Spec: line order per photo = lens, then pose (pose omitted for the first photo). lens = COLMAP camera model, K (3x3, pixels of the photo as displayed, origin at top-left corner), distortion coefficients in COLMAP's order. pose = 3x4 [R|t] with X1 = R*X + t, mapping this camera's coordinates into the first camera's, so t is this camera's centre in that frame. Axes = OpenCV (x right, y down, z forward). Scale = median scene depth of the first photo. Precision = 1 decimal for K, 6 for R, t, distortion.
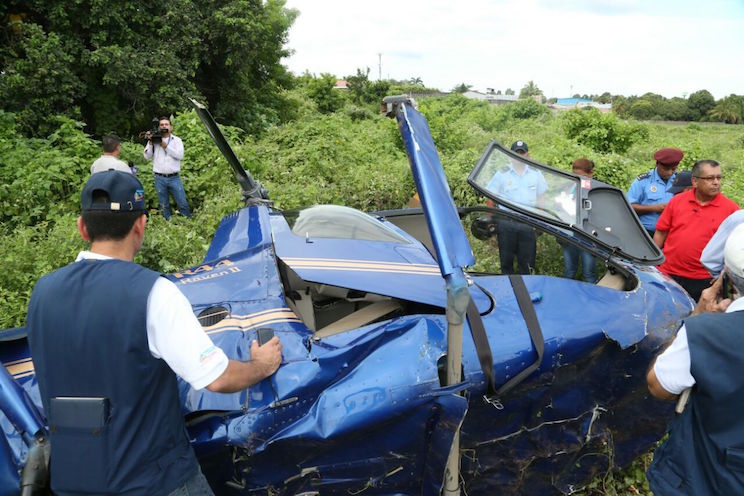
lens RADIAL K [[514.8, 0, 371.7], [0, 514.8, 246.9], [0, 0, 1]] dist [-0.124308, 0.075179]
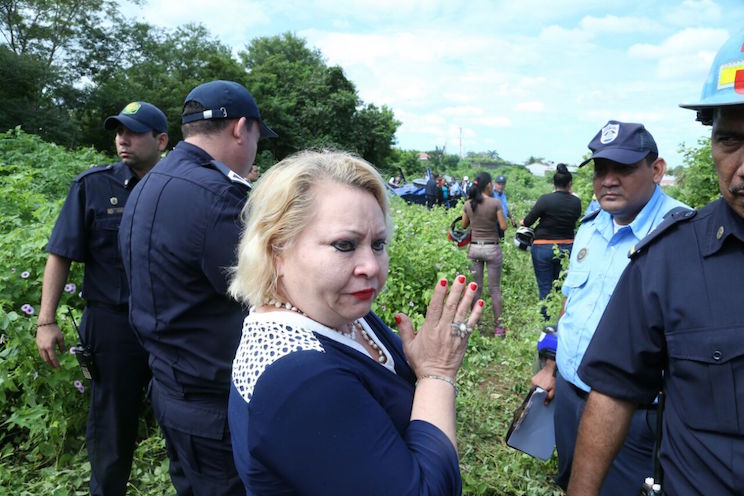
lens RADIAL K [[510.6, 0, 372.0], [0, 510.6, 248.0], [0, 0, 1]] dist [-0.125197, 0.075599]
pose [[0.987586, 0.037428, -0.152557, 0.207134], [-0.056529, 0.990813, -0.122859, 0.947519], [0.146557, 0.129958, 0.980628, -3.164921]]
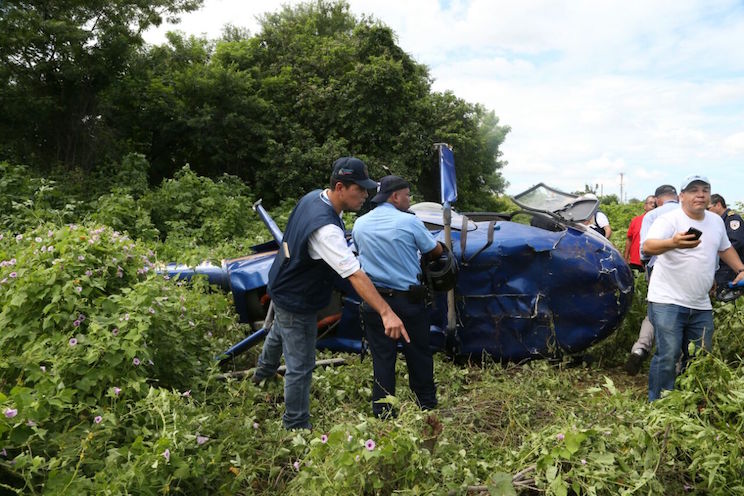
lens RADIAL K [[522.3, 0, 373.0], [0, 522.3, 247.6], [0, 0, 1]] dist [-0.116731, 0.075499]
pose [[0.904810, 0.039591, -0.423971, 0.267631], [-0.133488, 0.971851, -0.194129, 0.233906], [0.404351, 0.232245, 0.884626, -0.394188]]
